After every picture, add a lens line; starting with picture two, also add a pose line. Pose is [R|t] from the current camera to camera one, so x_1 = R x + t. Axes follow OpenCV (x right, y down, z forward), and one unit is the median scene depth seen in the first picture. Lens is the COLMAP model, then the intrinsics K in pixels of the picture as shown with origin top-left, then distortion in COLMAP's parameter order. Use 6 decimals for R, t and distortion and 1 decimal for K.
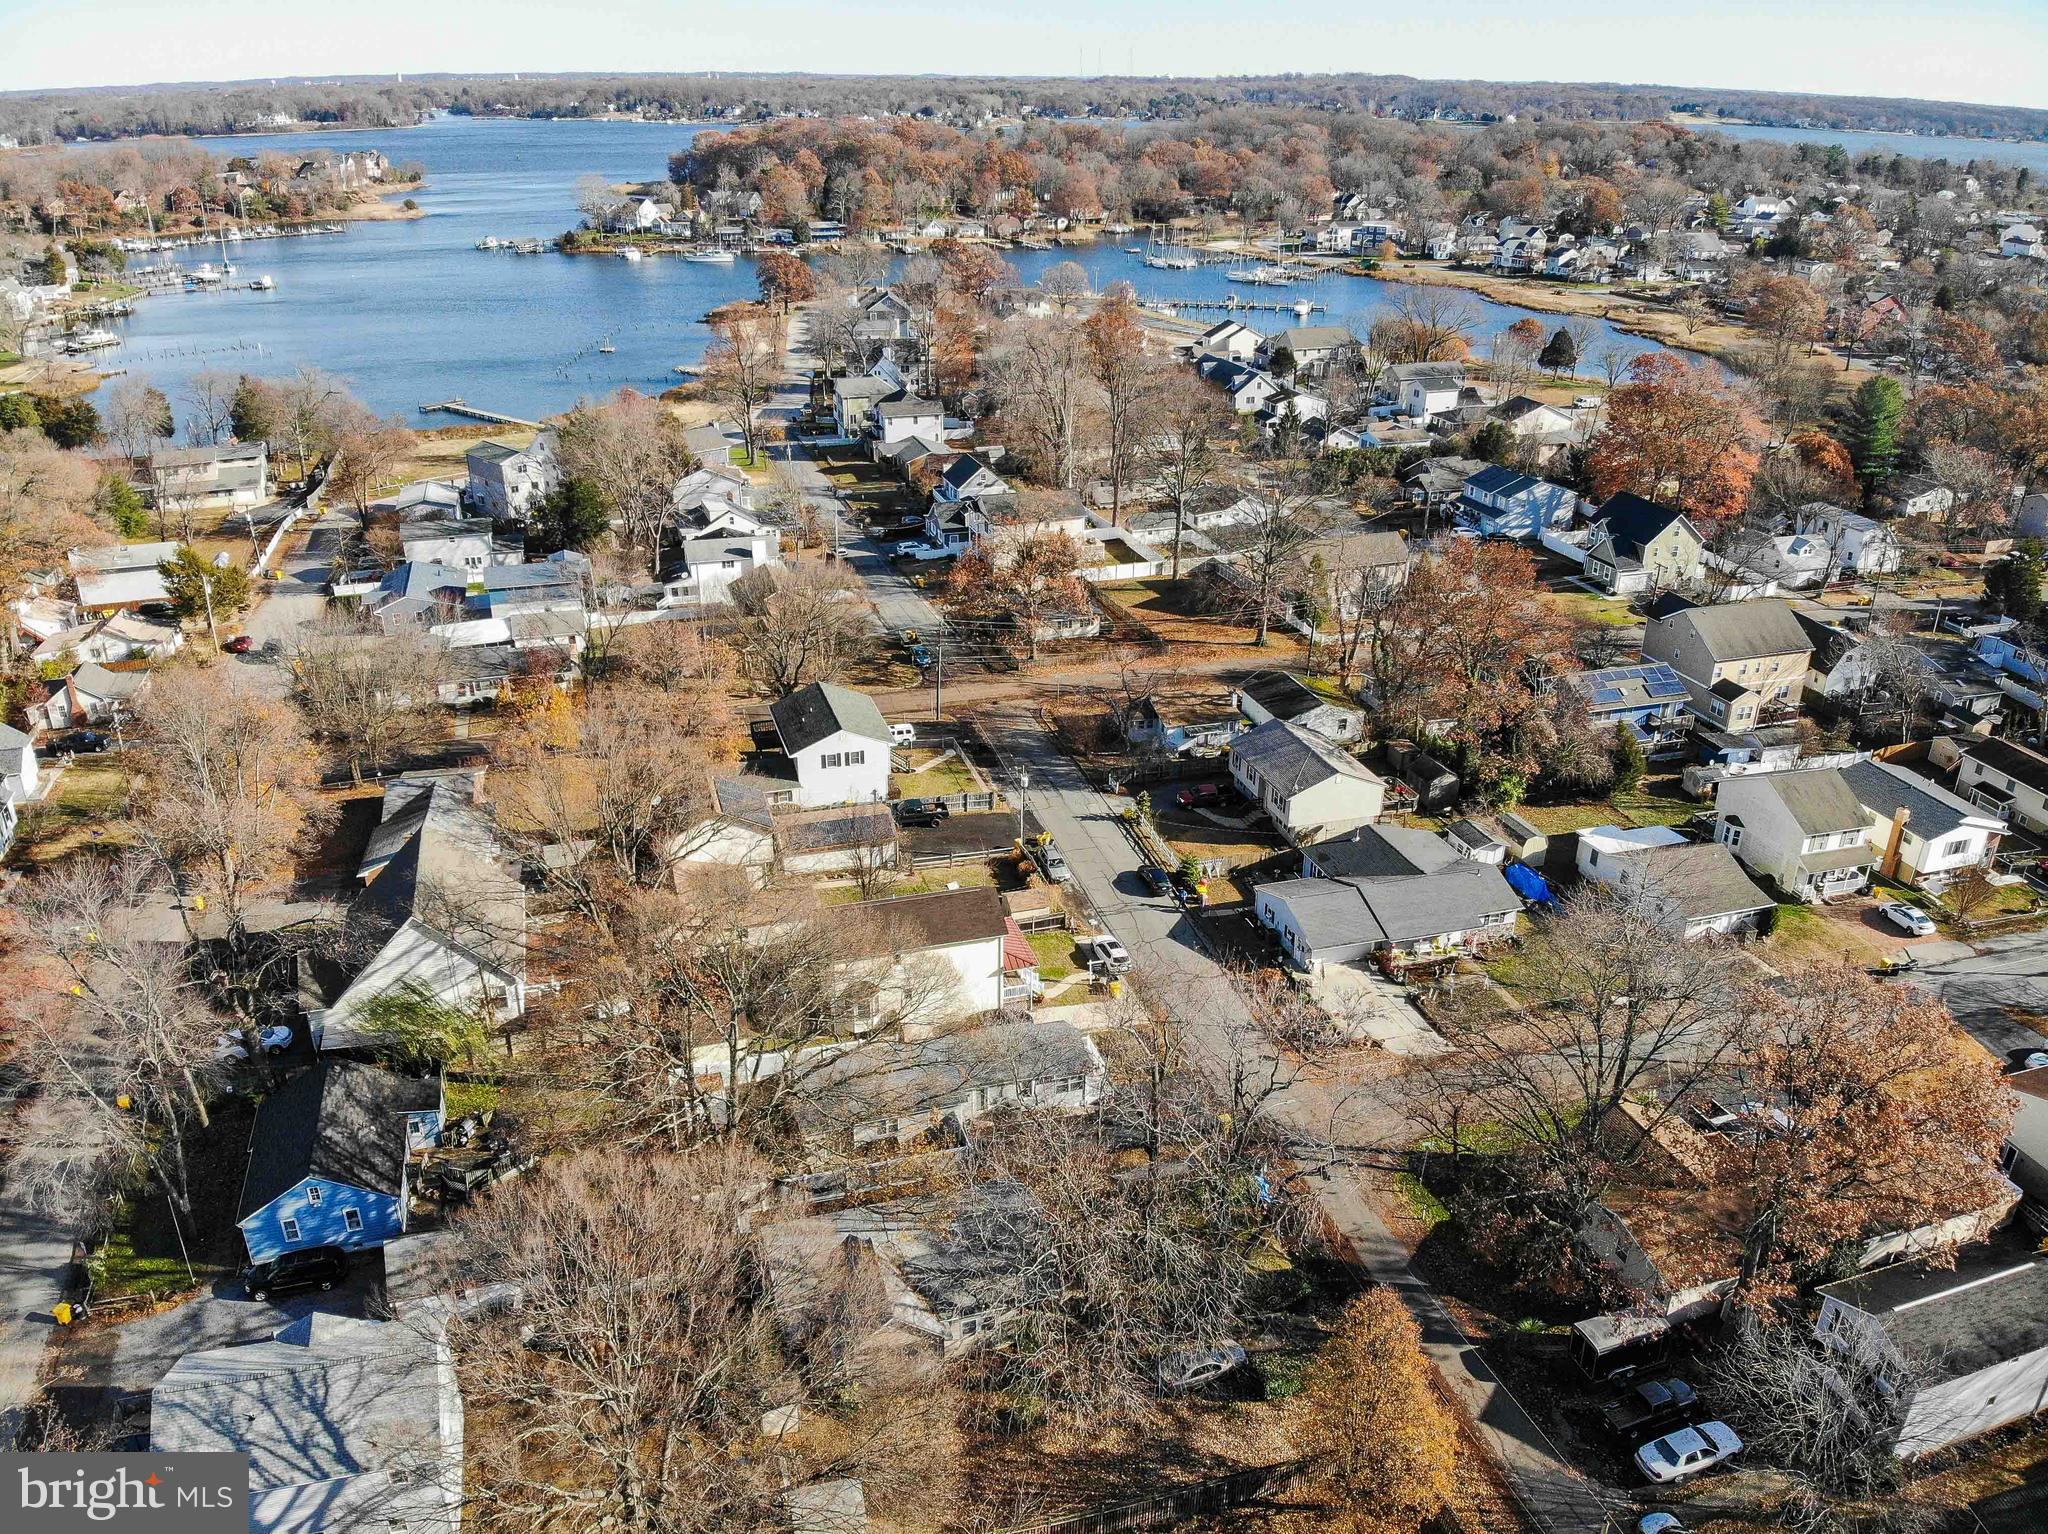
lens RADIAL K [[1491.1, 0, 1012.2], [0, 1491.1, 770.1], [0, 0, 1]] dist [0.003831, -0.105097]
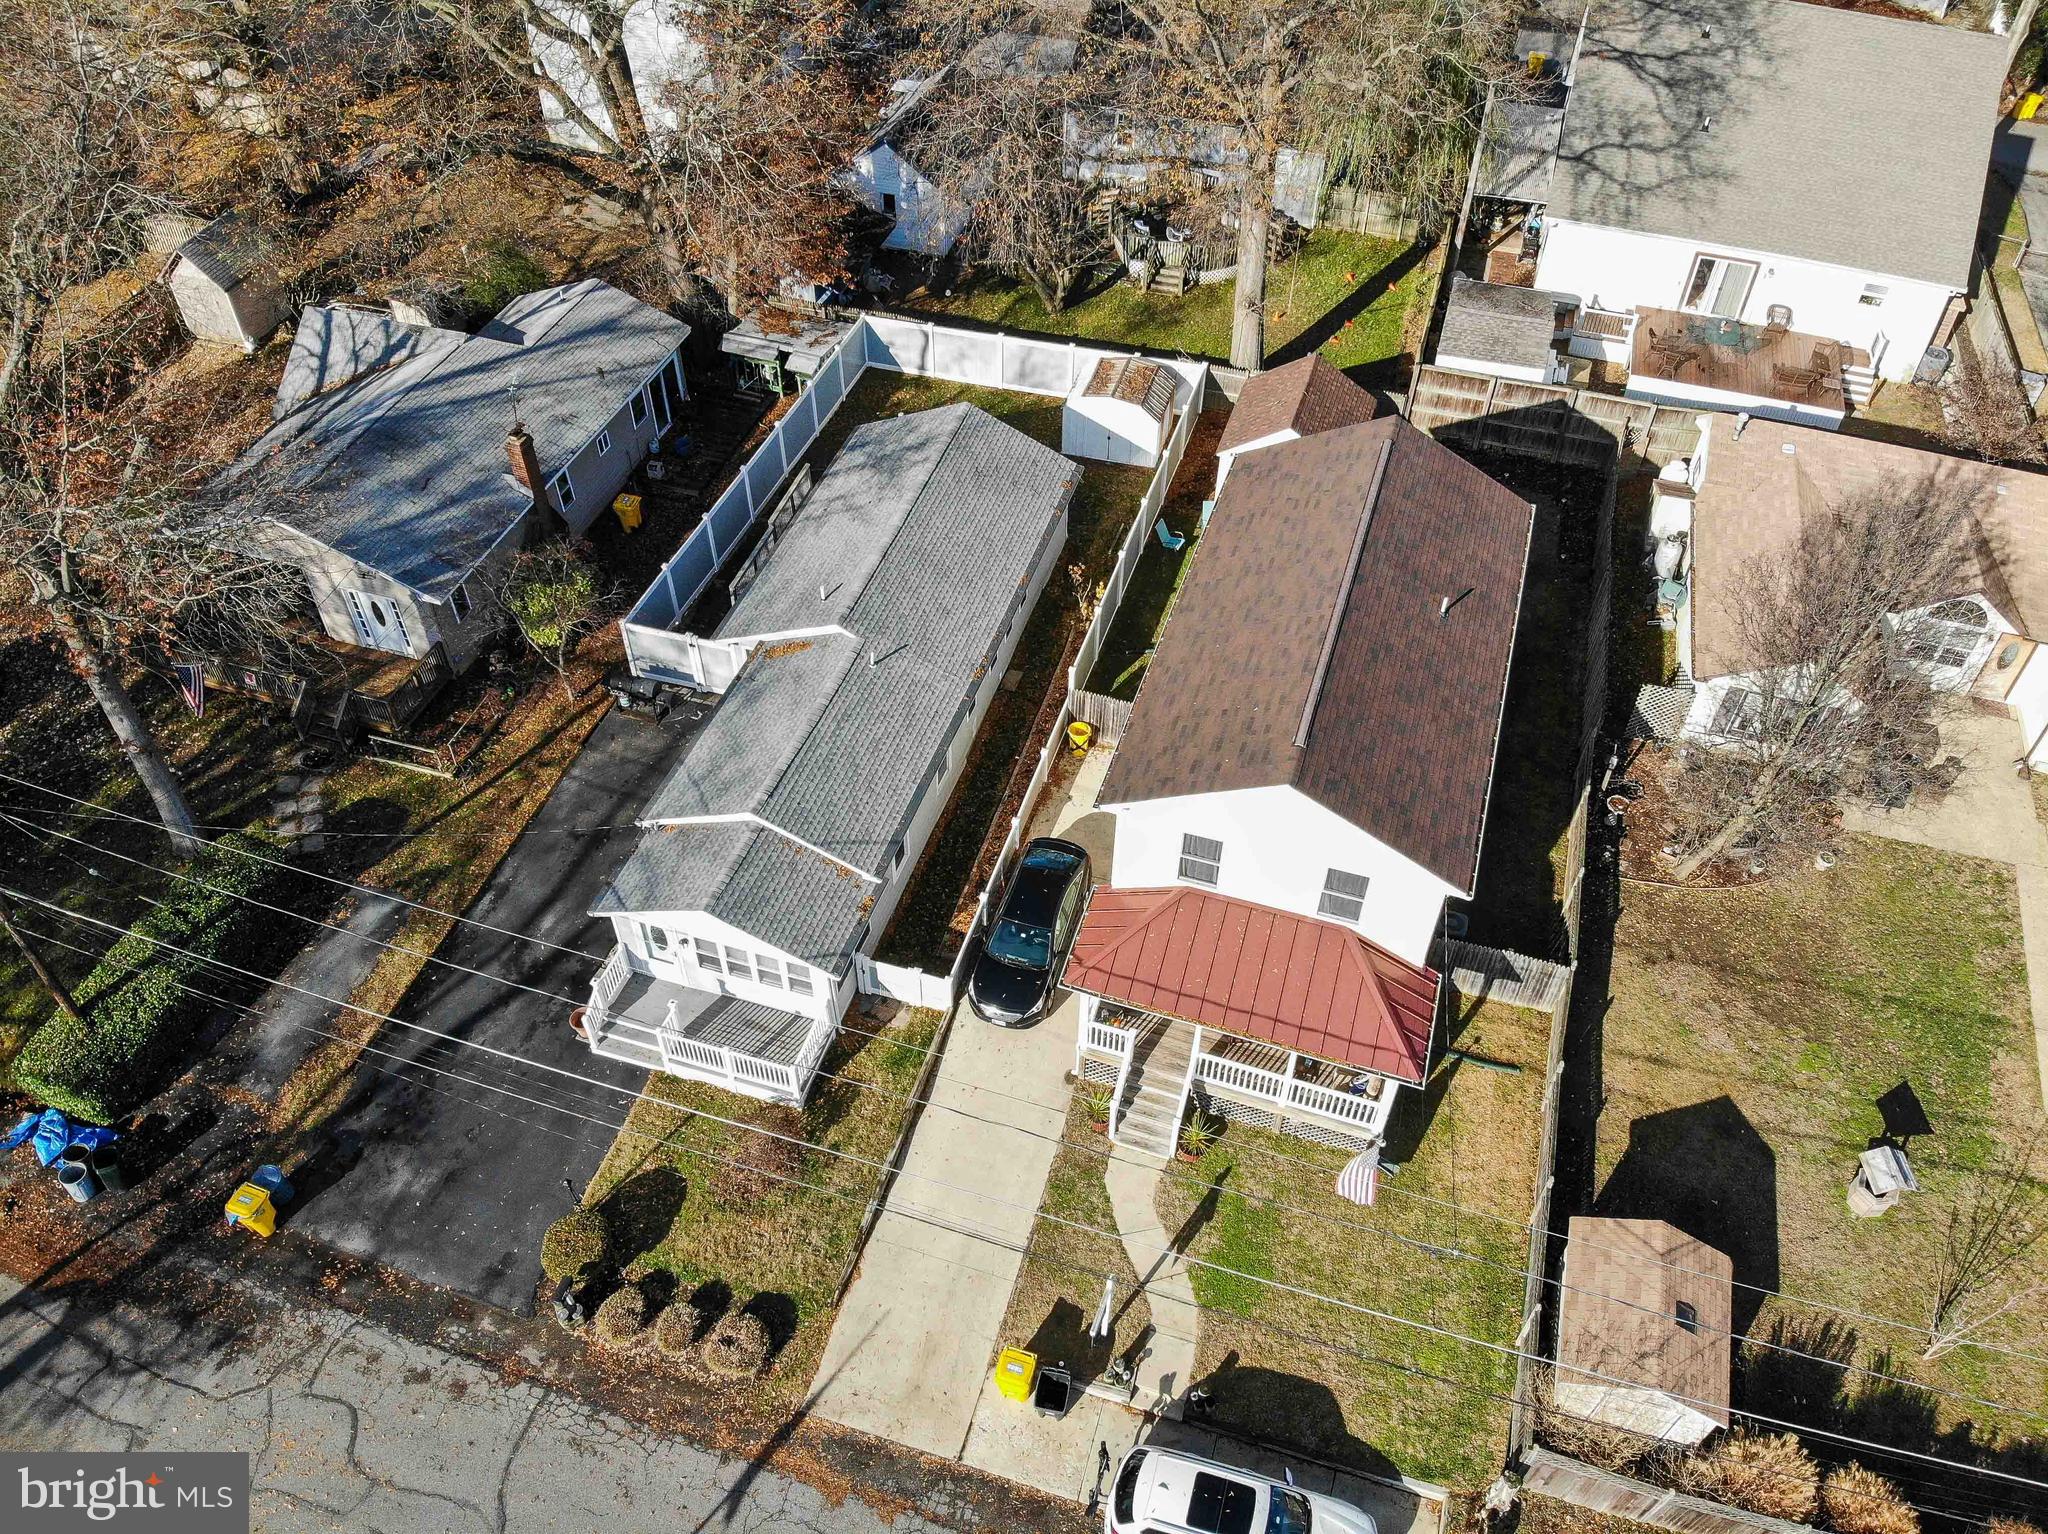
lens RADIAL K [[1463.0, 0, 1024.0], [0, 1463.0, 767.0], [0, 0, 1]] dist [0.072107, -0.197638]
pose [[-0.563366, 0.589820, -0.578560, 0.083141], [-0.350677, 0.463351, 0.813837, -0.058697], [0.748094, 0.661376, -0.054200, 0.503692]]
